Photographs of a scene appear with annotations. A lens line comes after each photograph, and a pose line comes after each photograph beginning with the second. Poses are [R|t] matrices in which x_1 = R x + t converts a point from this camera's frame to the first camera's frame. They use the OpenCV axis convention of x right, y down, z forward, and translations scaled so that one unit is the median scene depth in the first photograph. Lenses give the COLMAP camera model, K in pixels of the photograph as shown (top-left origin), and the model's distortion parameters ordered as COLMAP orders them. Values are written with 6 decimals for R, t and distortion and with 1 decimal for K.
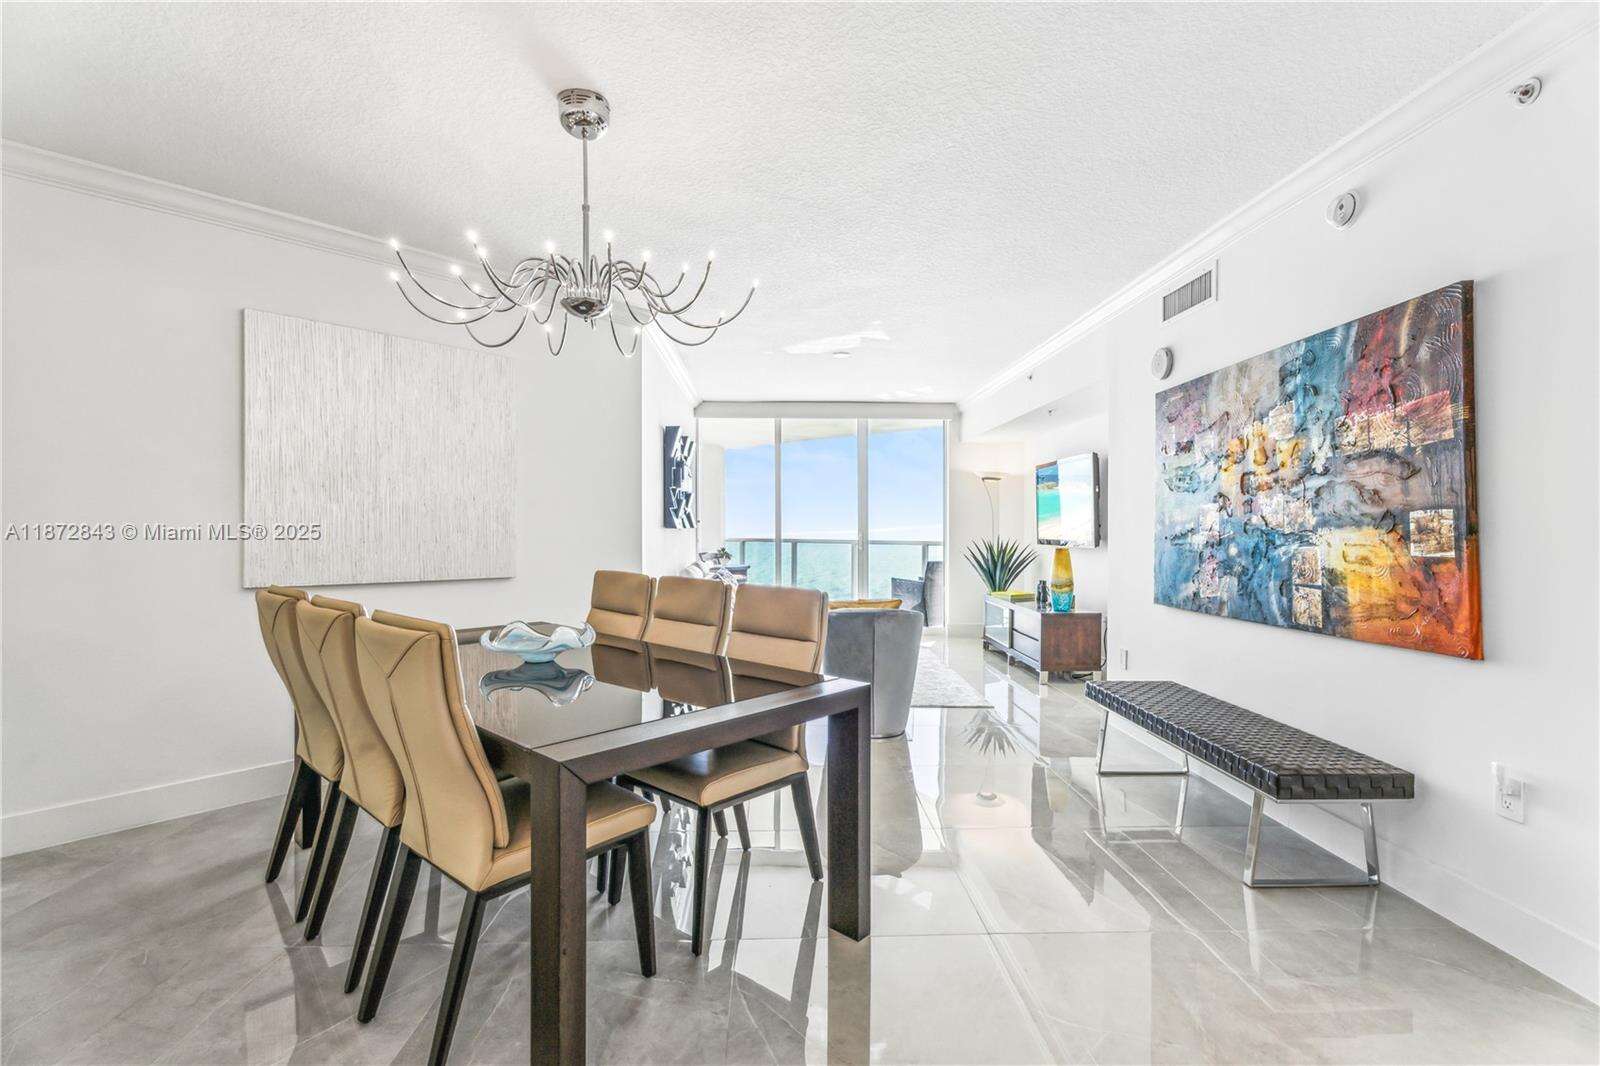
lens RADIAL K [[738.2, 0, 800.0], [0, 738.2, 533.0], [0, 0, 1]] dist [-0.000318, -0.000203]
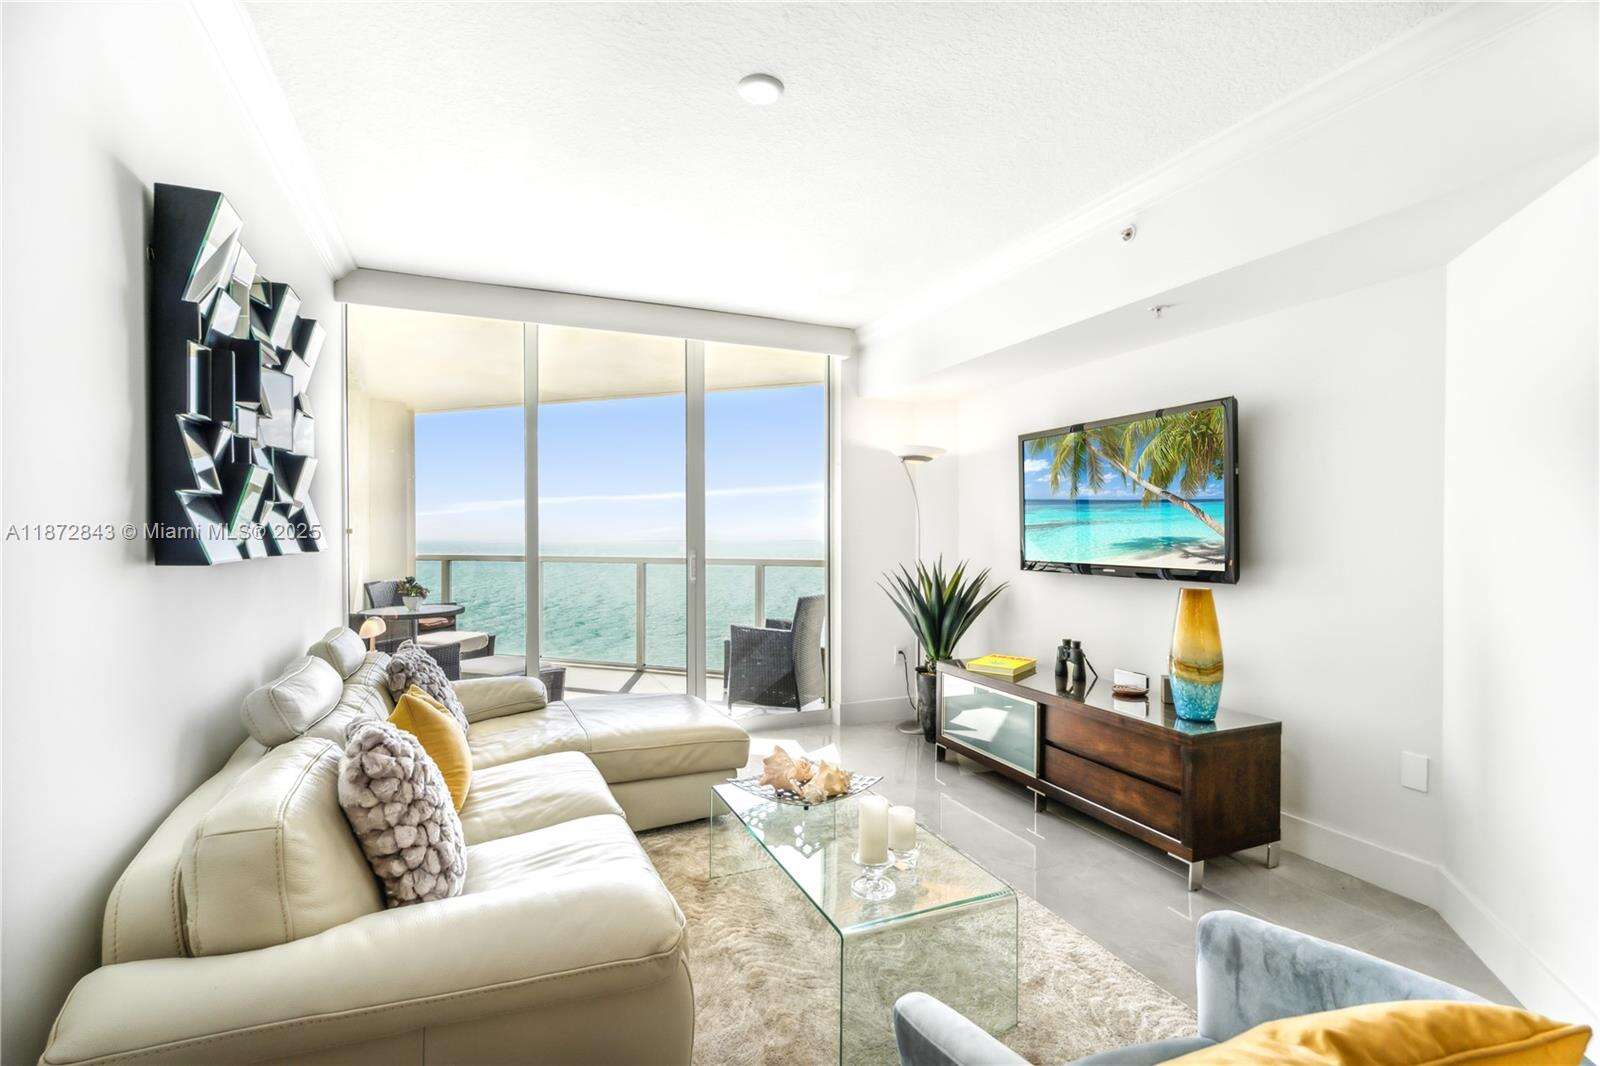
lens RADIAL K [[738.2, 0, 800.0], [0, 738.2, 533.0], [0, 0, 1]] dist [-0.000318, -0.000203]
pose [[0.929598, -0.001916, 0.368570, -0.117474], [0.003818, 0.999983, -0.004433, -0.030386], [-0.368555, 0.005528, 0.929589, 1.245093]]
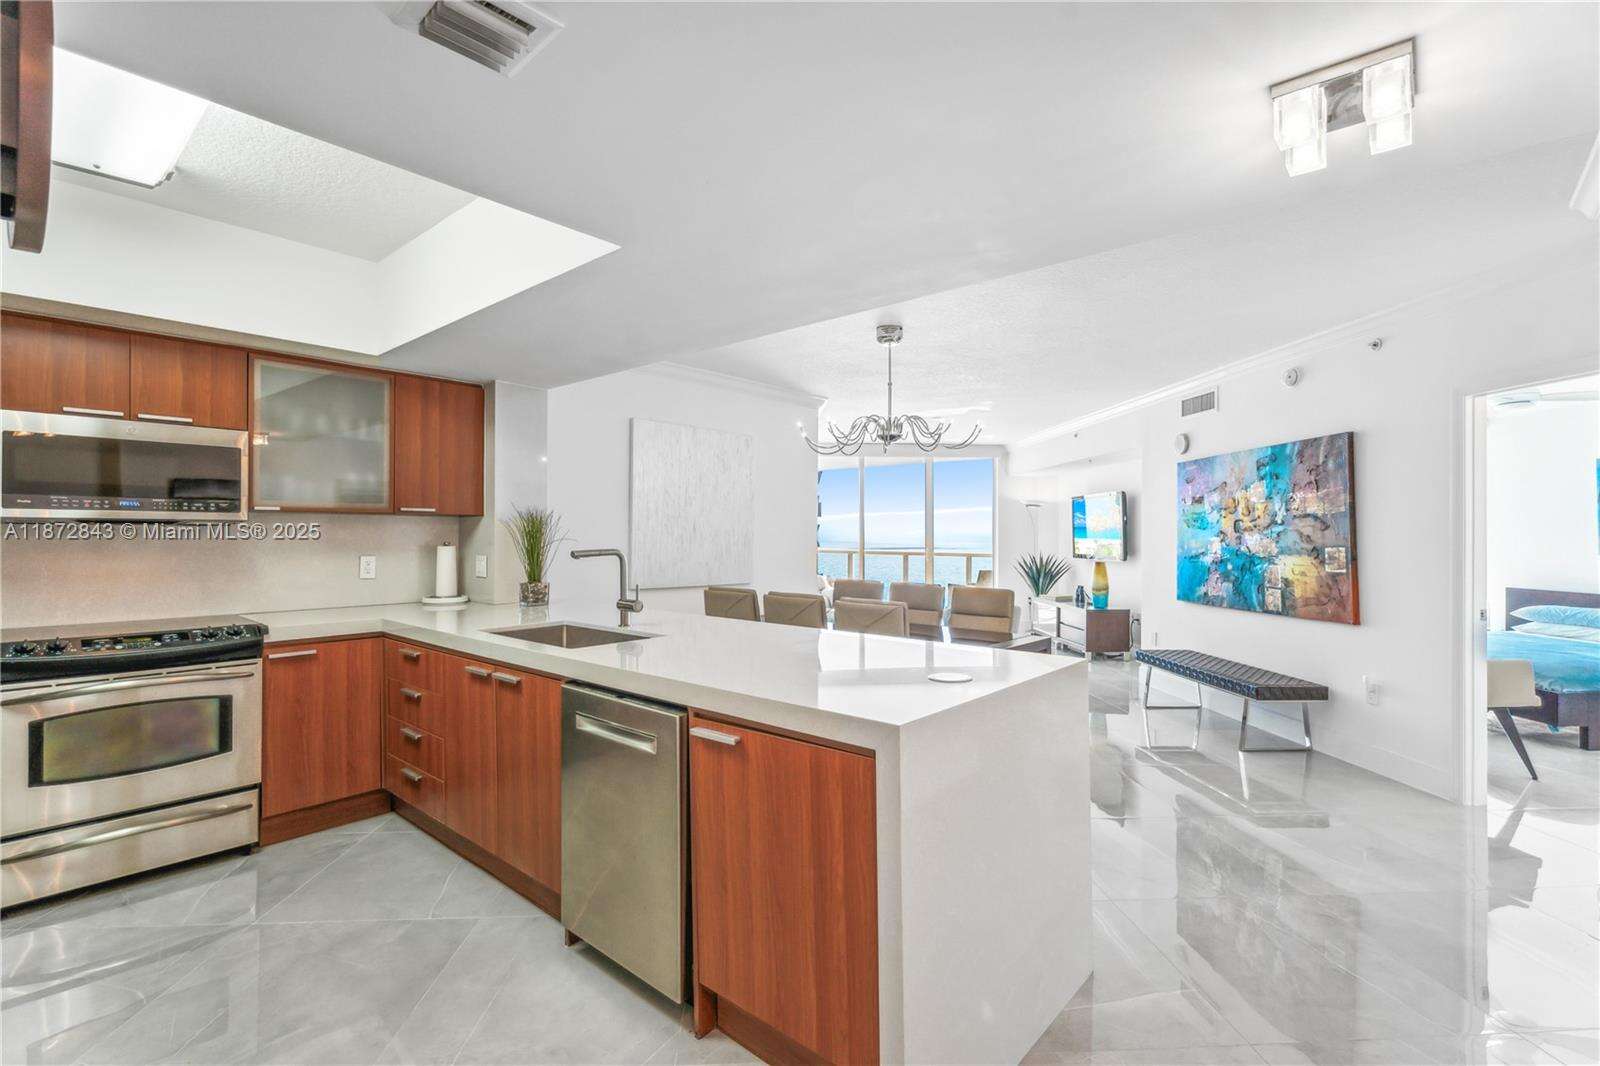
lens RADIAL K [[749.2, 0, 800.0], [0, 749.2, 533.0], [0, 0, 1]] dist [0.000478, 0.000127]
pose [[0.999611, 0.000161, 0.027897, -0.452137], [0.000061, 0.999968, -0.007947, -0.041362], [-0.027897, 0.007945, 0.999579, -0.697765]]
